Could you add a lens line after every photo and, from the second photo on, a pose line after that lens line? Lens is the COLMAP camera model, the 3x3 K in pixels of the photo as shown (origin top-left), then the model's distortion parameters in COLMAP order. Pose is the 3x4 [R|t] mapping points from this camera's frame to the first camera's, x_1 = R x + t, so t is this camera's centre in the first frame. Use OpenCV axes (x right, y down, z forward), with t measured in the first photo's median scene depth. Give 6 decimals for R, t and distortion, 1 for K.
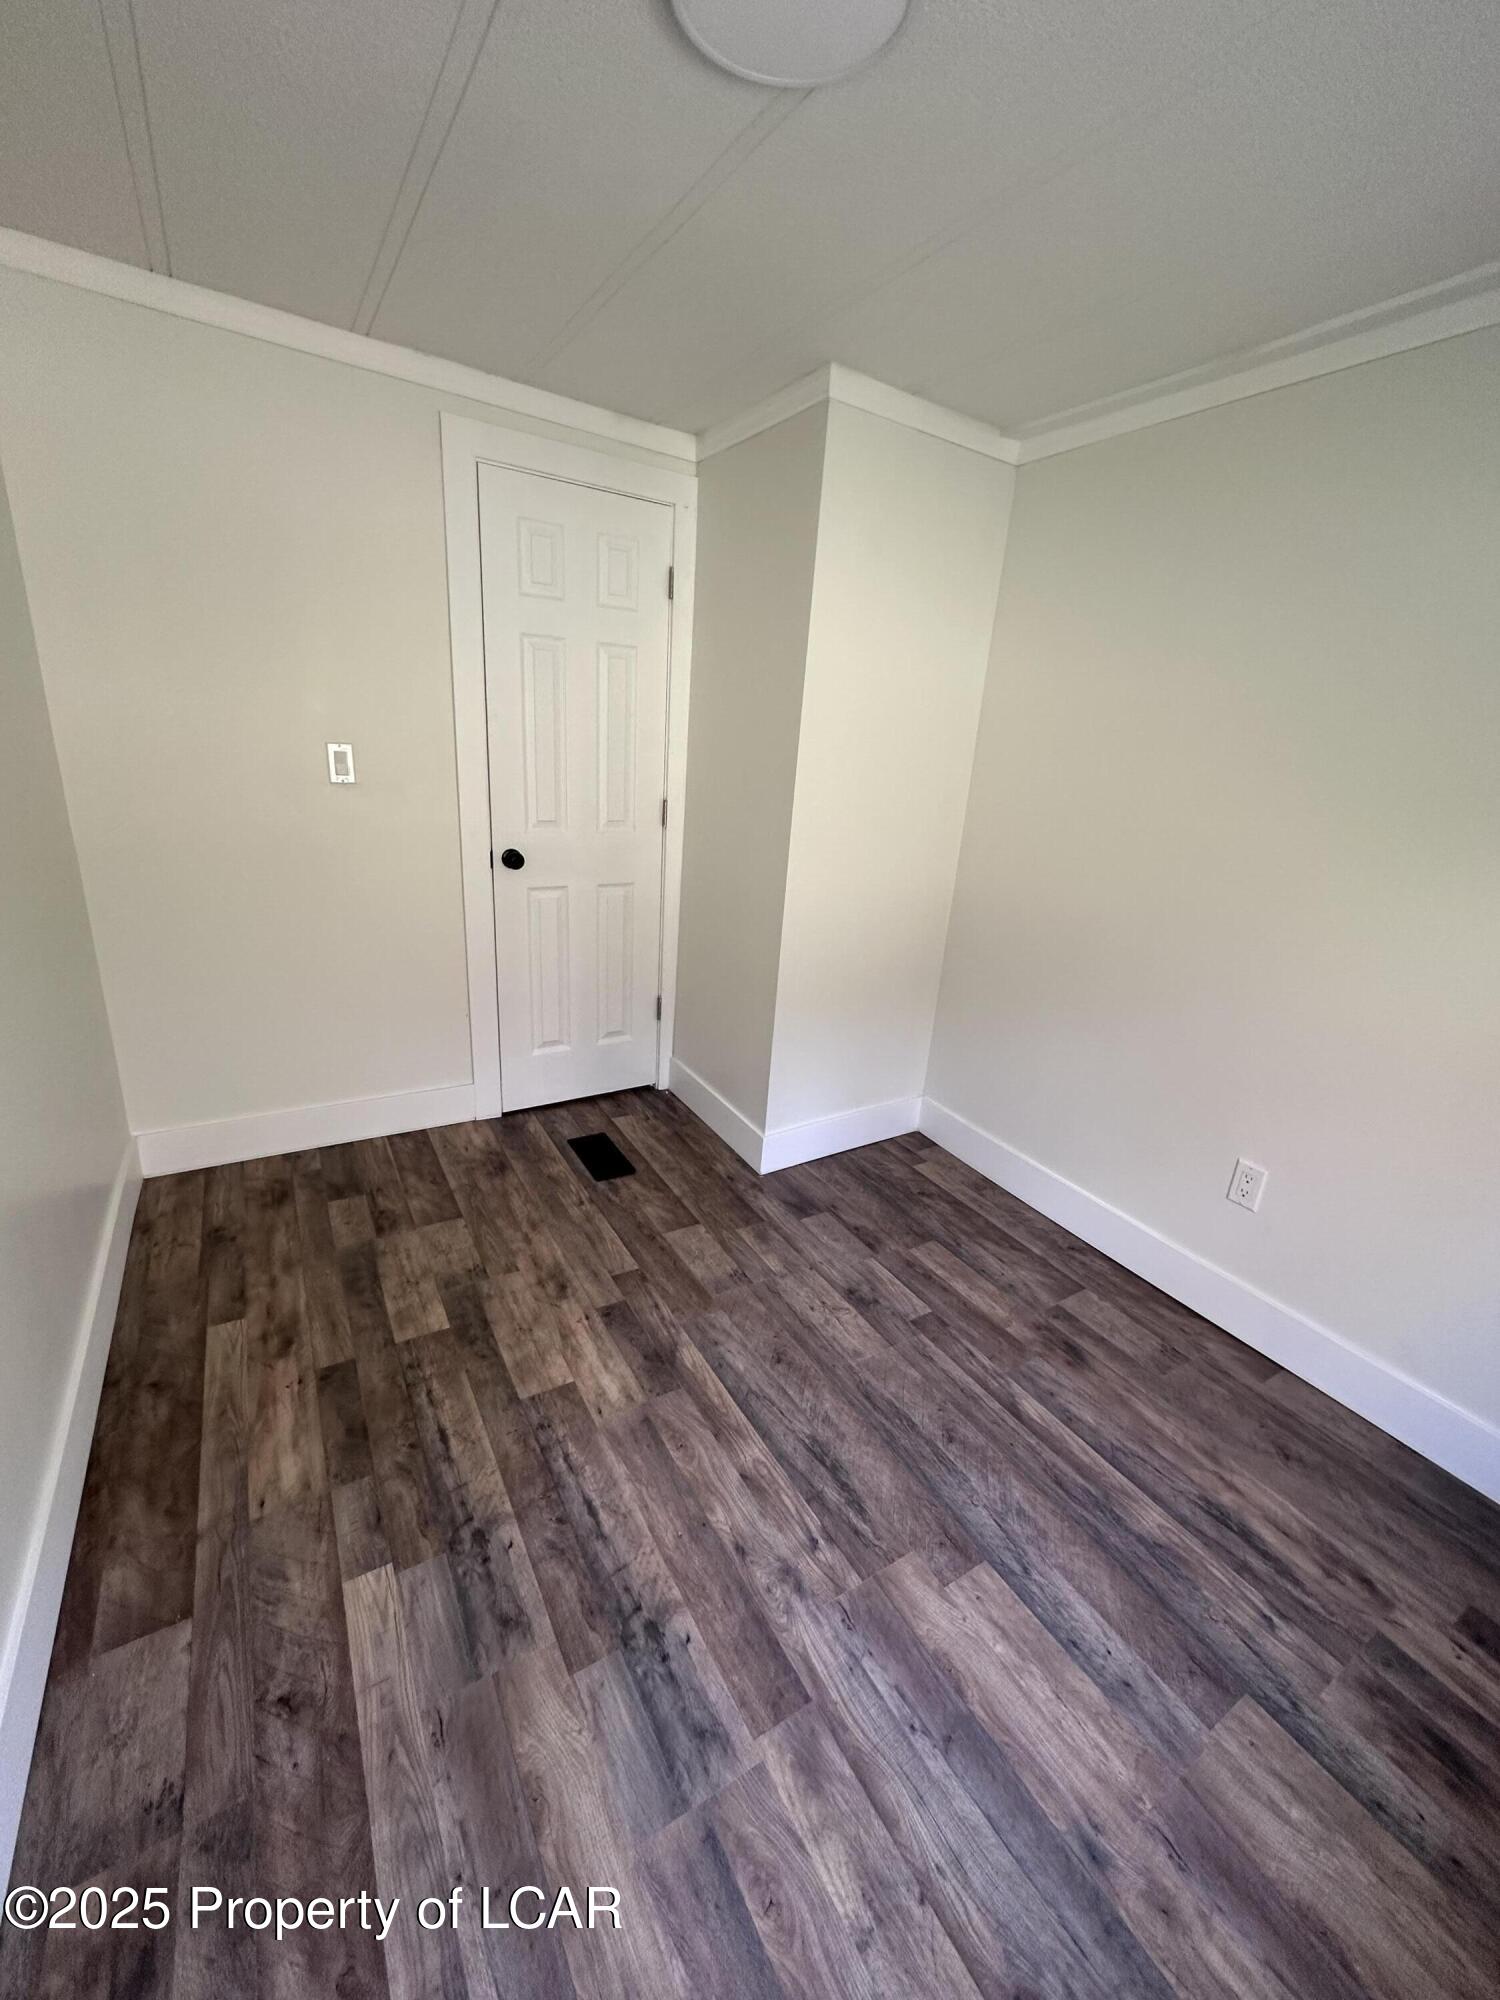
lens RADIAL K [[799.8, 0, 750.0], [0, 799.8, 1000.0], [0, 0, 1]] dist [-0.000007, 0.000443]
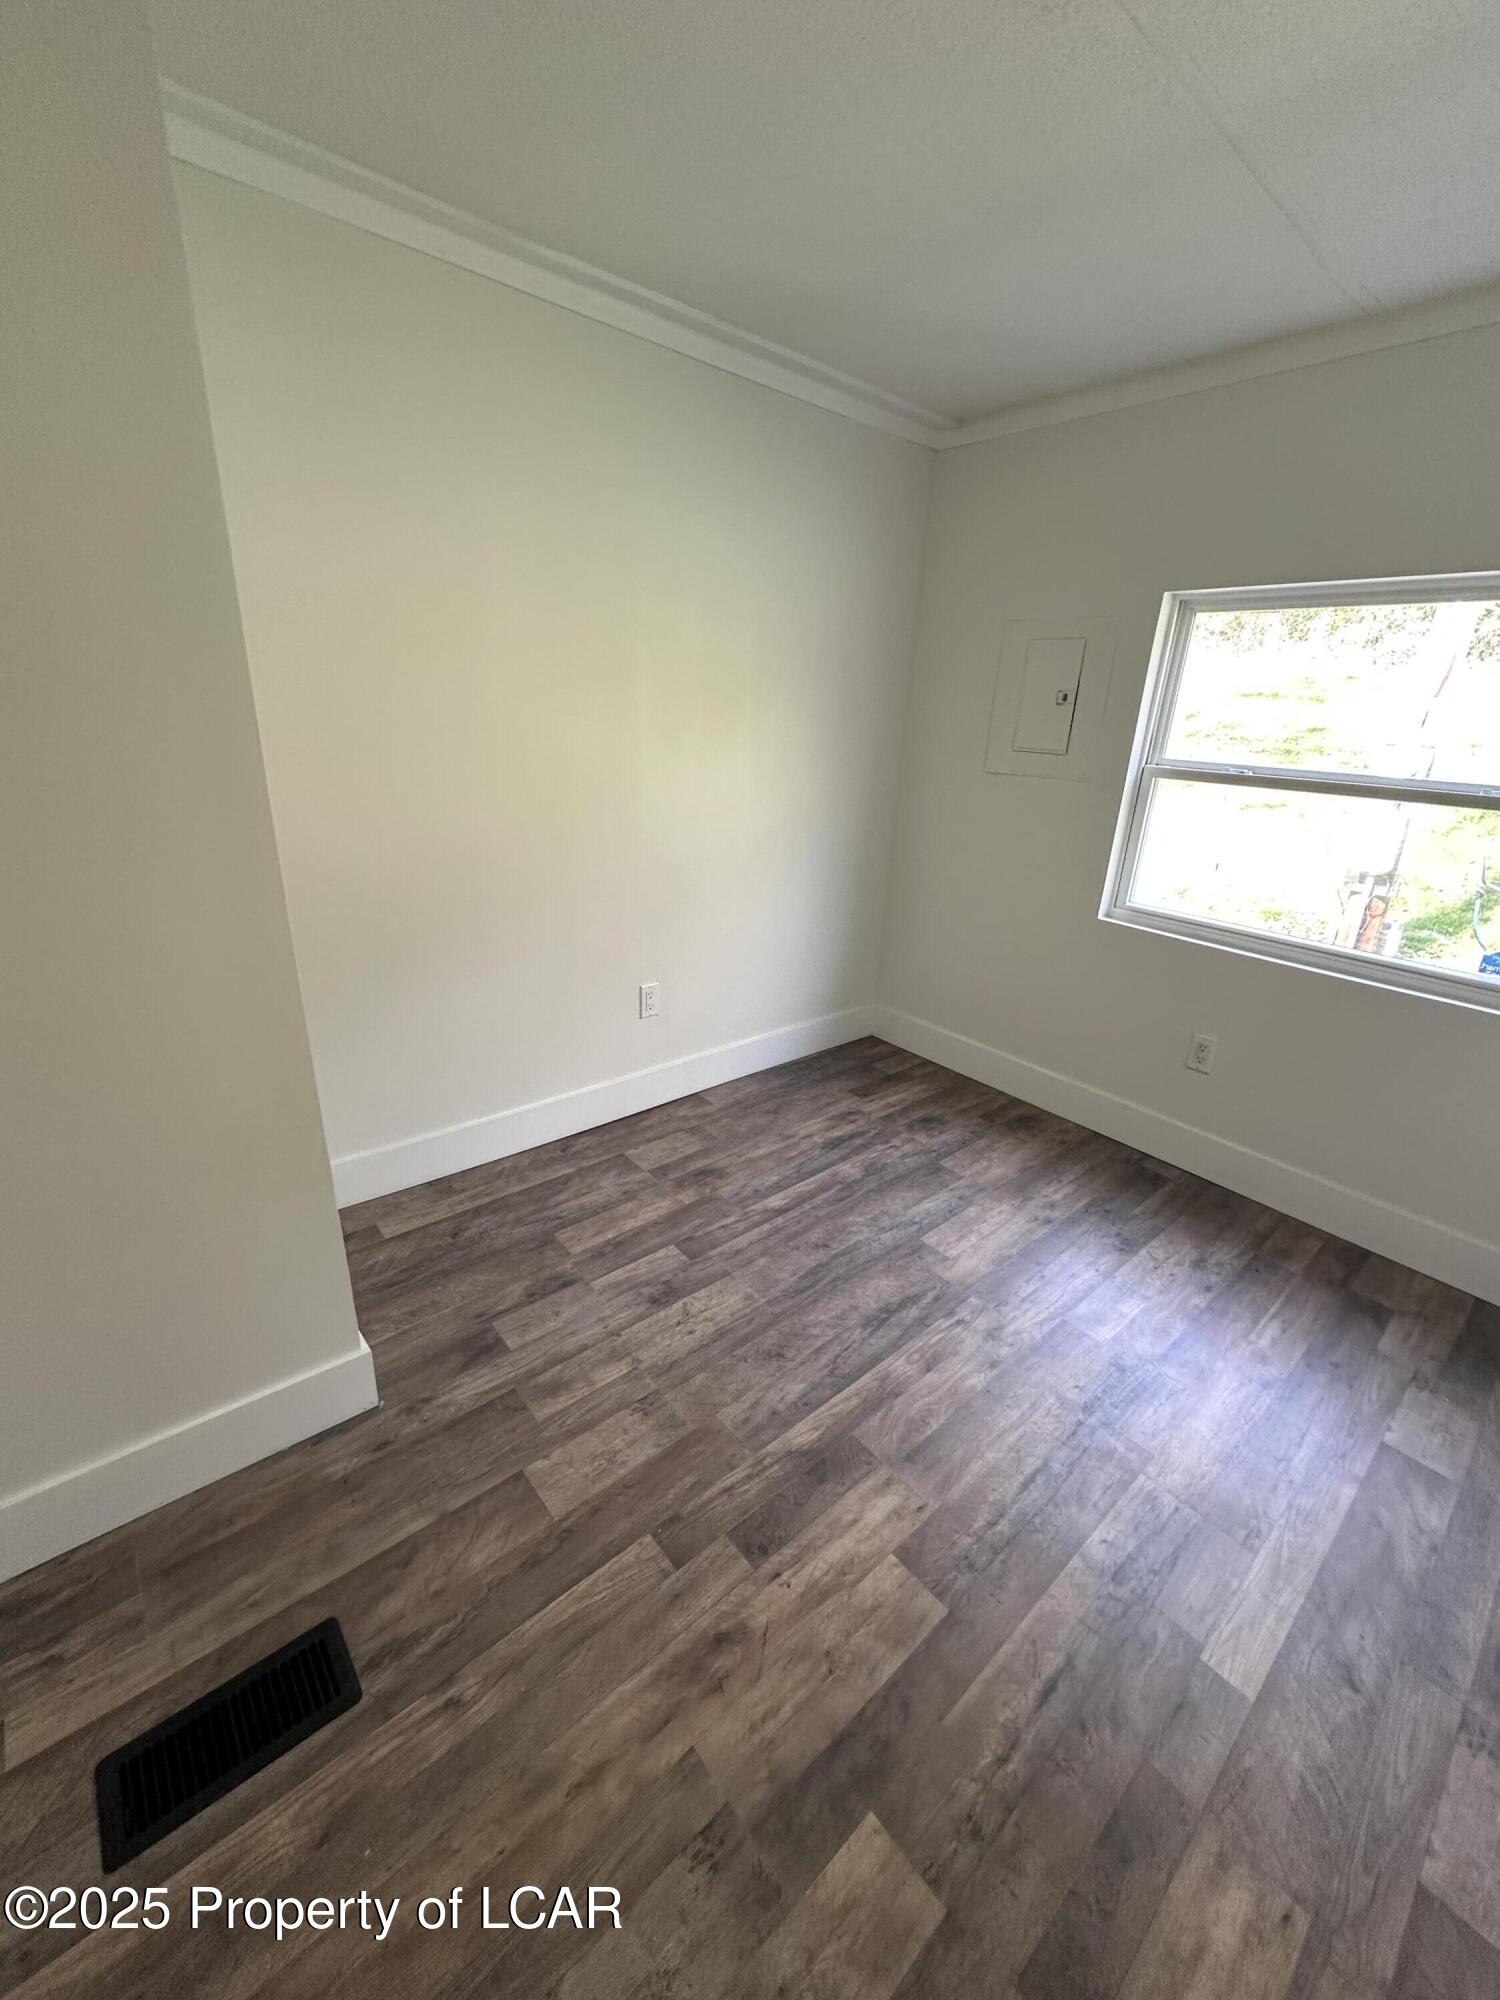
lens RADIAL K [[760.5, 0, 750.0], [0, 760.5, 1000.0], [0, 0, 1]] dist [-0.002150, 0.000537]
pose [[-0.141365, -0.435514, 0.889013, -0.593504], [0.253032, 0.852305, 0.457767, -0.348565], [-0.957074, 0.289661, -0.010287, 0.925921]]
